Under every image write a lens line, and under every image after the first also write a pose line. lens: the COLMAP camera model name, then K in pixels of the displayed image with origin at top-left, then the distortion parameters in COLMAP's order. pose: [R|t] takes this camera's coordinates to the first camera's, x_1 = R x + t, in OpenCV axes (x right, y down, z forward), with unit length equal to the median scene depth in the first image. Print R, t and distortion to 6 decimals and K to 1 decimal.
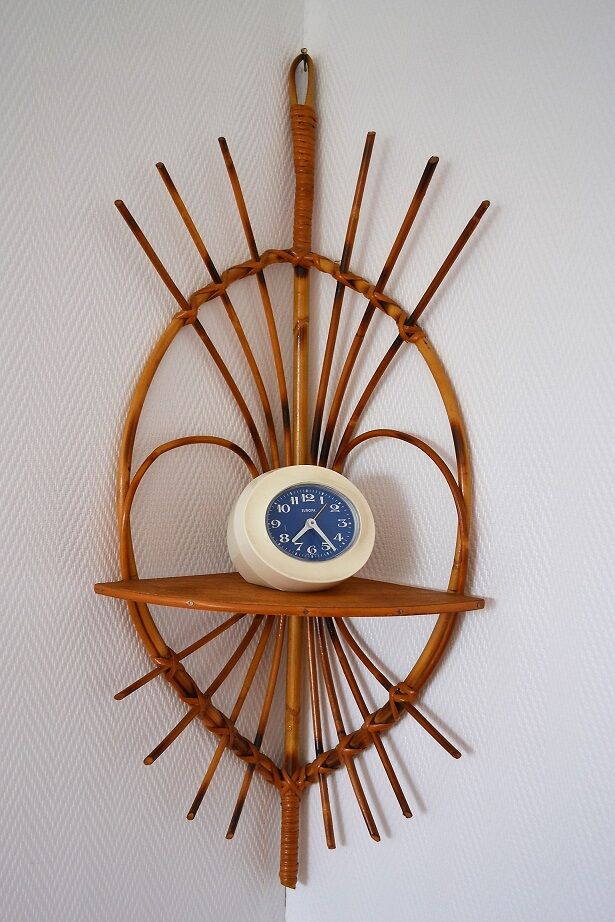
lens RADIAL K [[1145.2, 0, 307.5], [0, 1145.2, 461.0], [0, 0, 1]] dist [-0.029125, -0.008400]
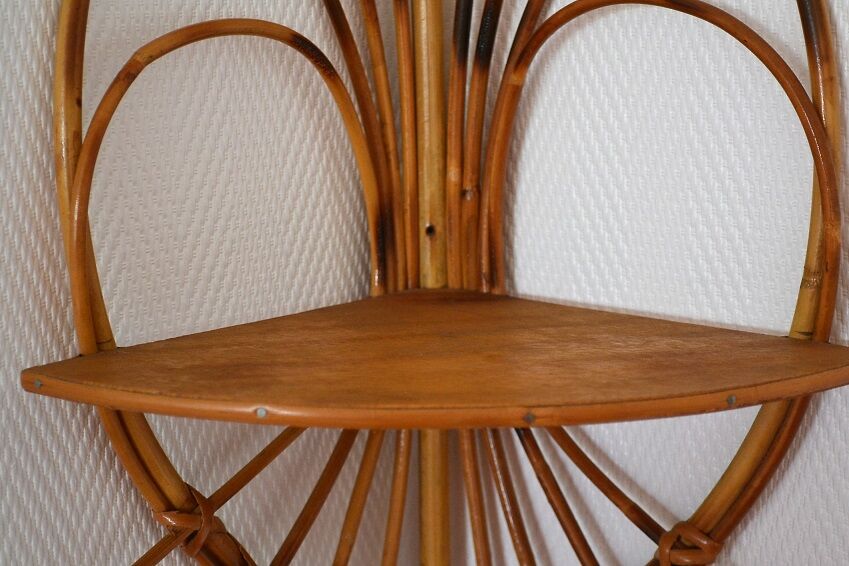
lens RADIAL K [[1699.5, 0, 447.7], [0, 1699.5, 282.2], [0, 0, 1]] dist [0.021223, -0.014148]
pose [[0.993076, -0.055589, 0.103491, -0.085963], [0.040708, 0.989212, 0.140719, -0.010383], [-0.110197, -0.135532, 0.984626, 0.332778]]
